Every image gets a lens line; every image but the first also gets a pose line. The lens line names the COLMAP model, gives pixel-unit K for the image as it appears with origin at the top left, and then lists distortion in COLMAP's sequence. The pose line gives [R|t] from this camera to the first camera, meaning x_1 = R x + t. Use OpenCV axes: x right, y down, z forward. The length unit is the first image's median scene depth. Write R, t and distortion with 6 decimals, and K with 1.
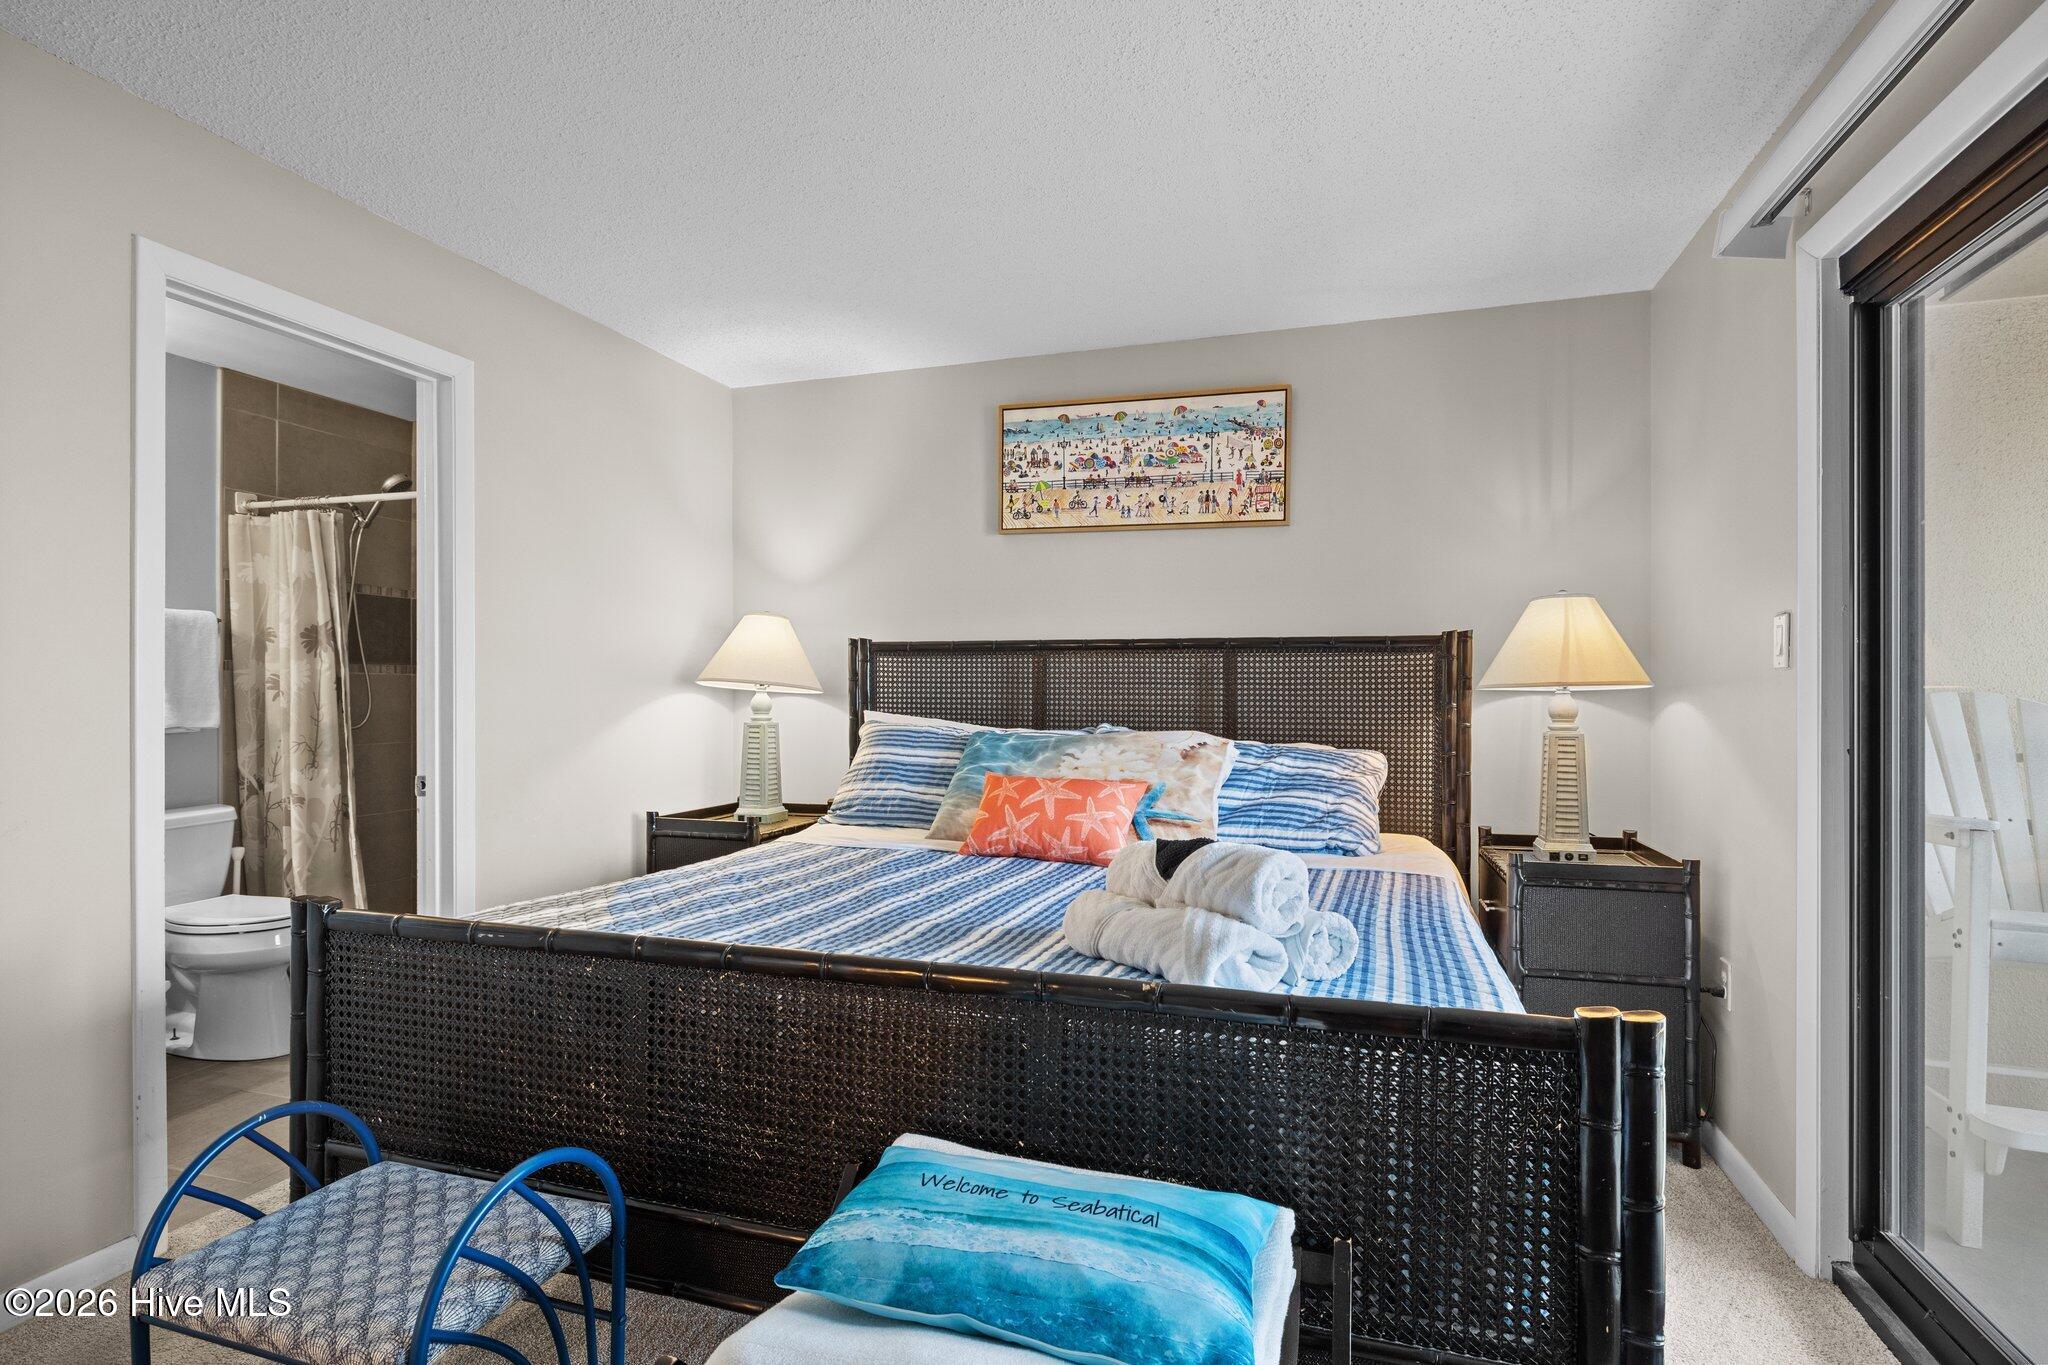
lens RADIAL K [[1012.2, 0, 1033.7], [0, 1012.2, 689.6], [0, 0, 1]] dist [-0.006479, -0.001416]
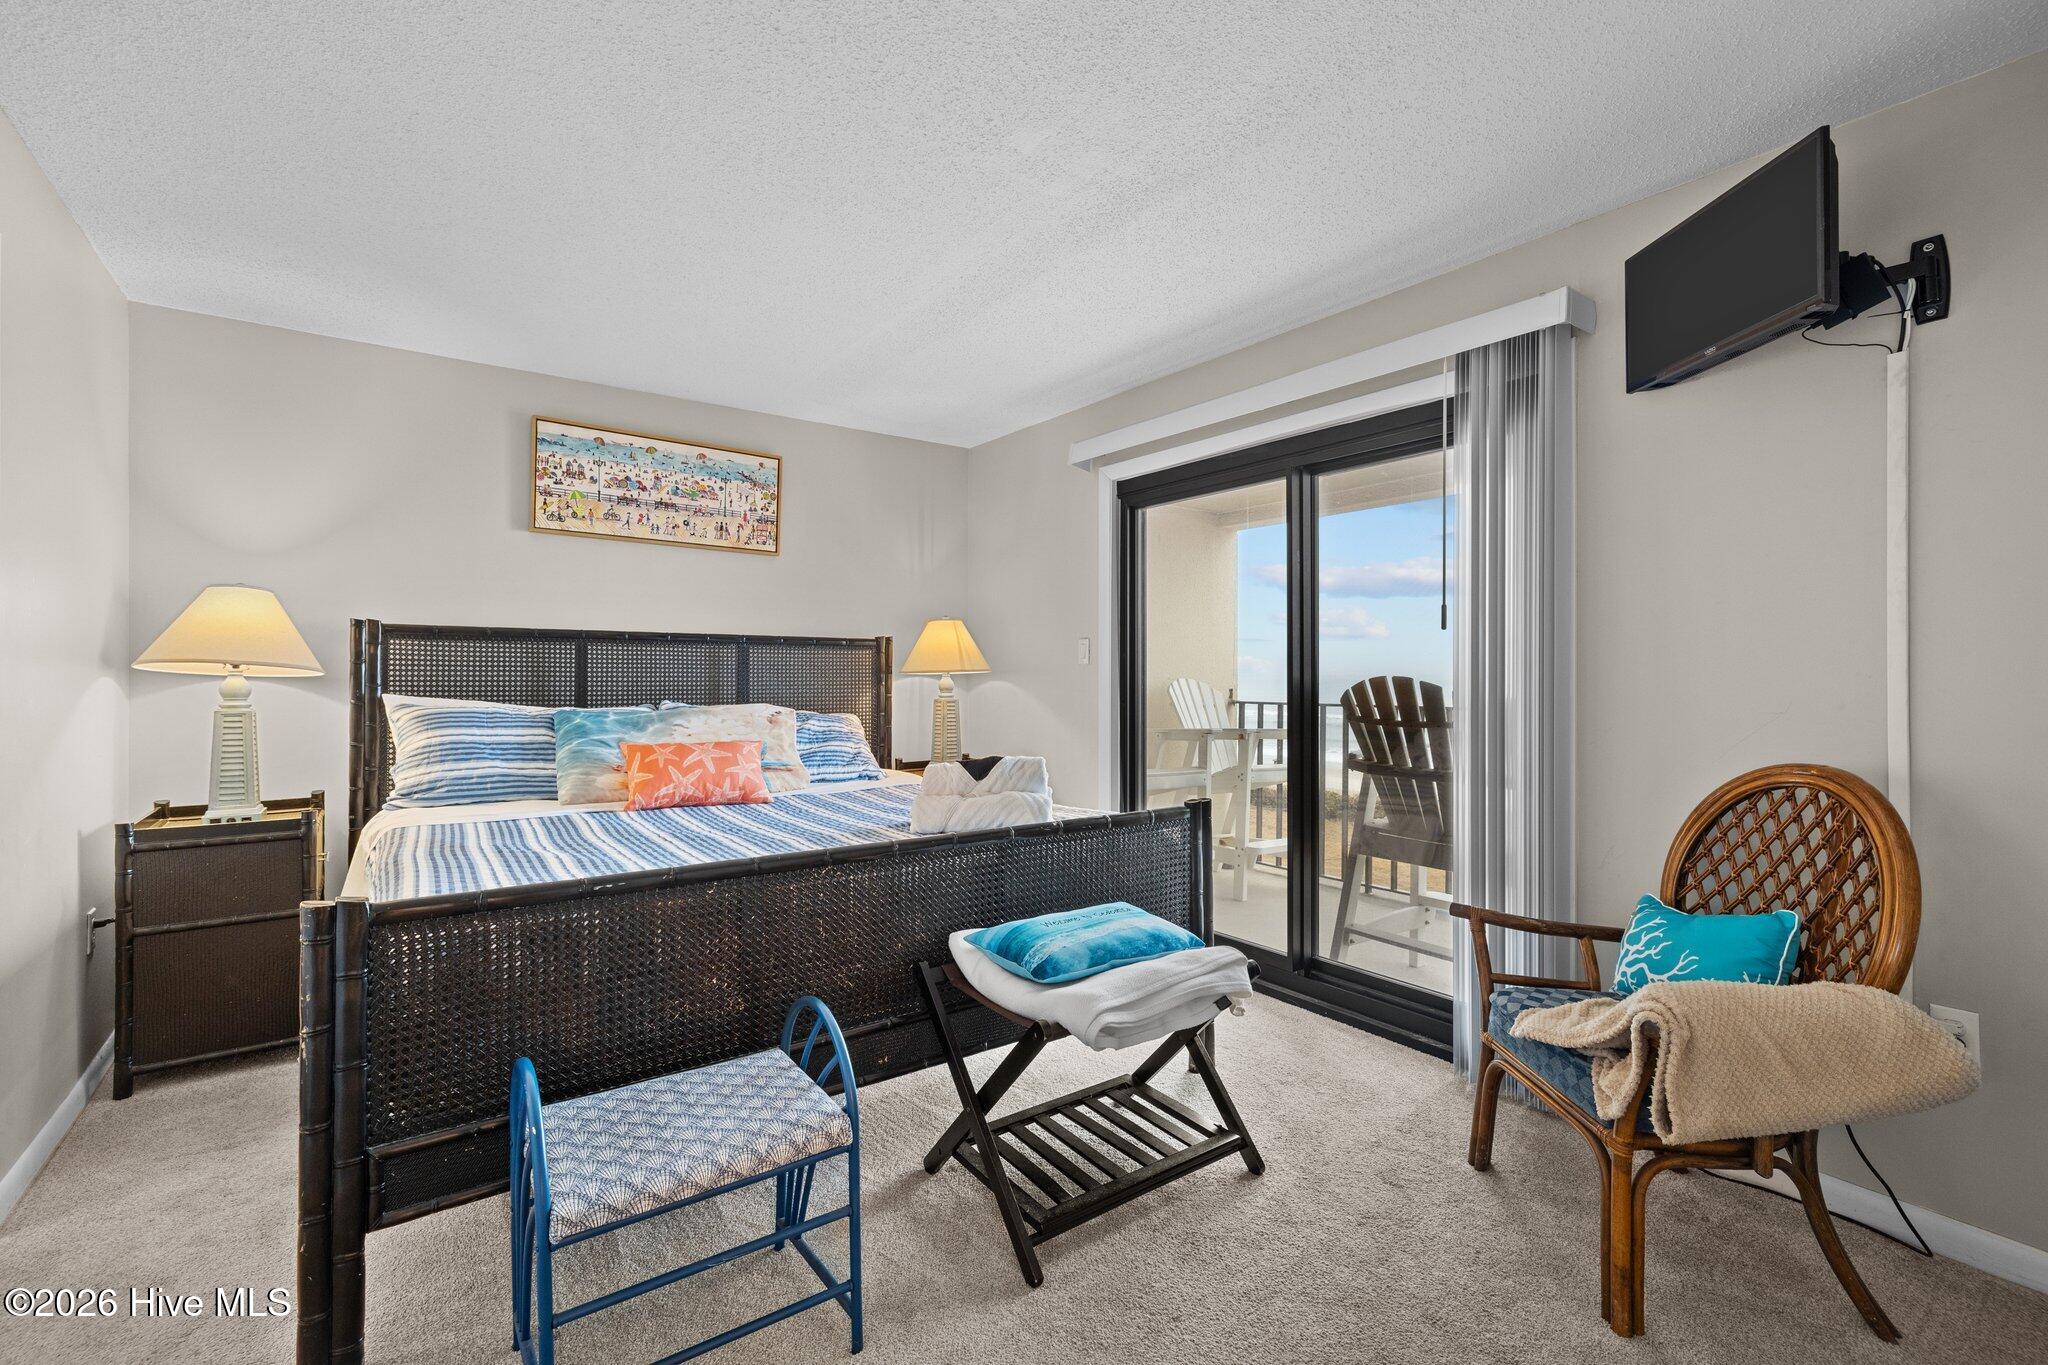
lens RADIAL K [[871.3, 0, 1021.0], [0, 871.3, 674.8], [0, 0, 1]] dist [0.000096, 0.000441]
pose [[0.599425, -0.000208, 0.800431, -0.504020], [-0.003430, 0.999990, 0.002828, -0.002587], [-0.800424, -0.004440, 0.599418, 0.006818]]
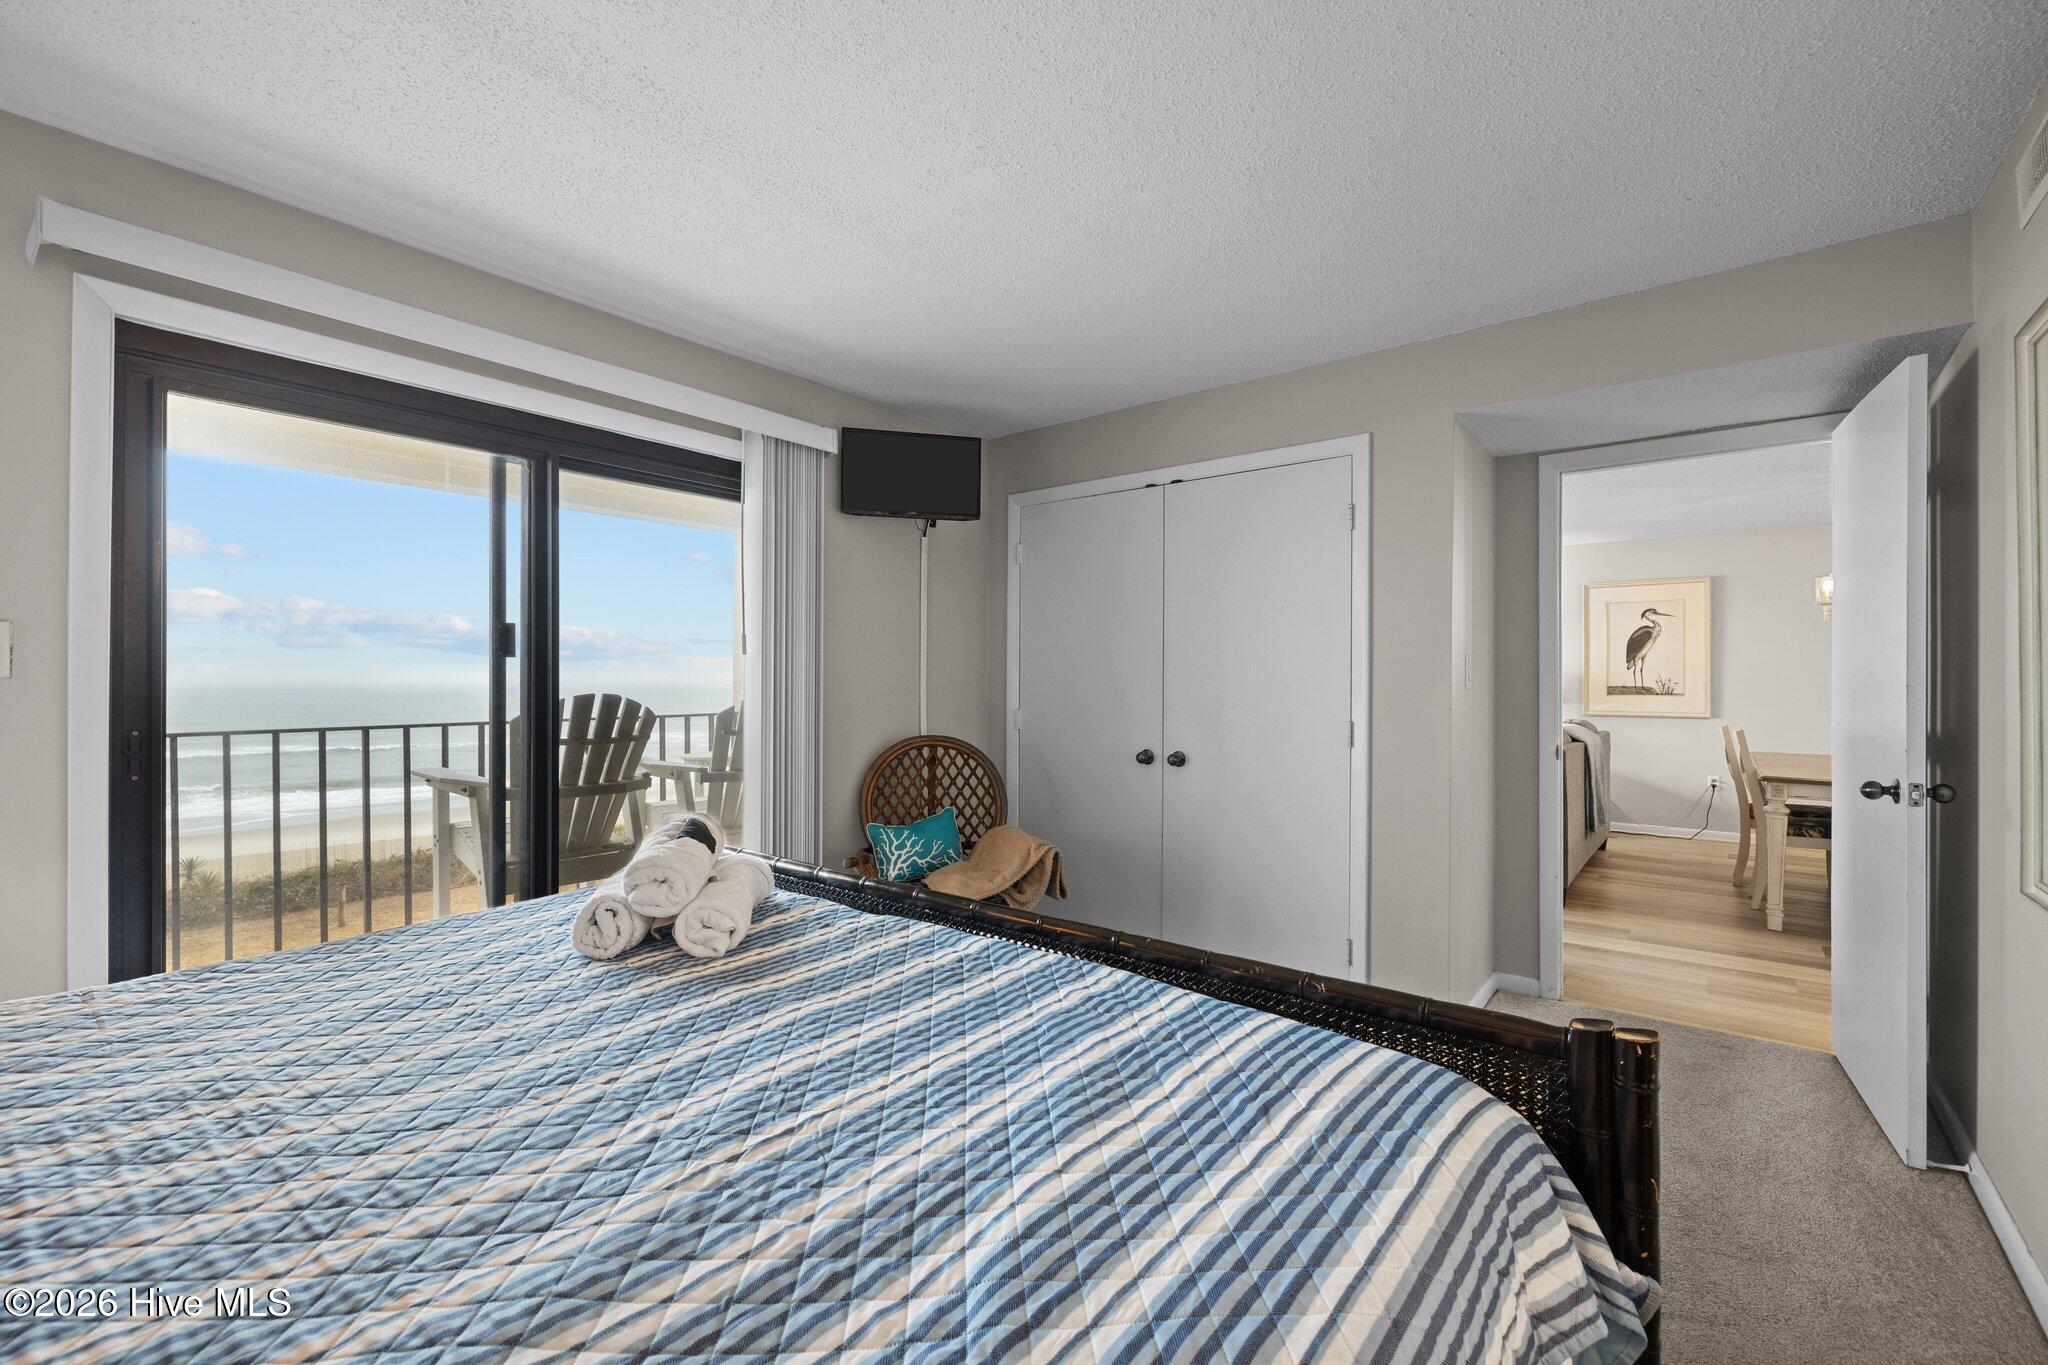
lens RADIAL K [[871.3, 0, 1005.4], [0, 871.3, 677.9], [0, 0, 1]] dist [0.000096, 0.000441]
pose [[-0.920775, -0.001899, 0.390090, -0.293094], [-0.004293, 0.999977, -0.005266, -0.012626], [-0.390071, -0.006524, -0.920762, 0.873588]]
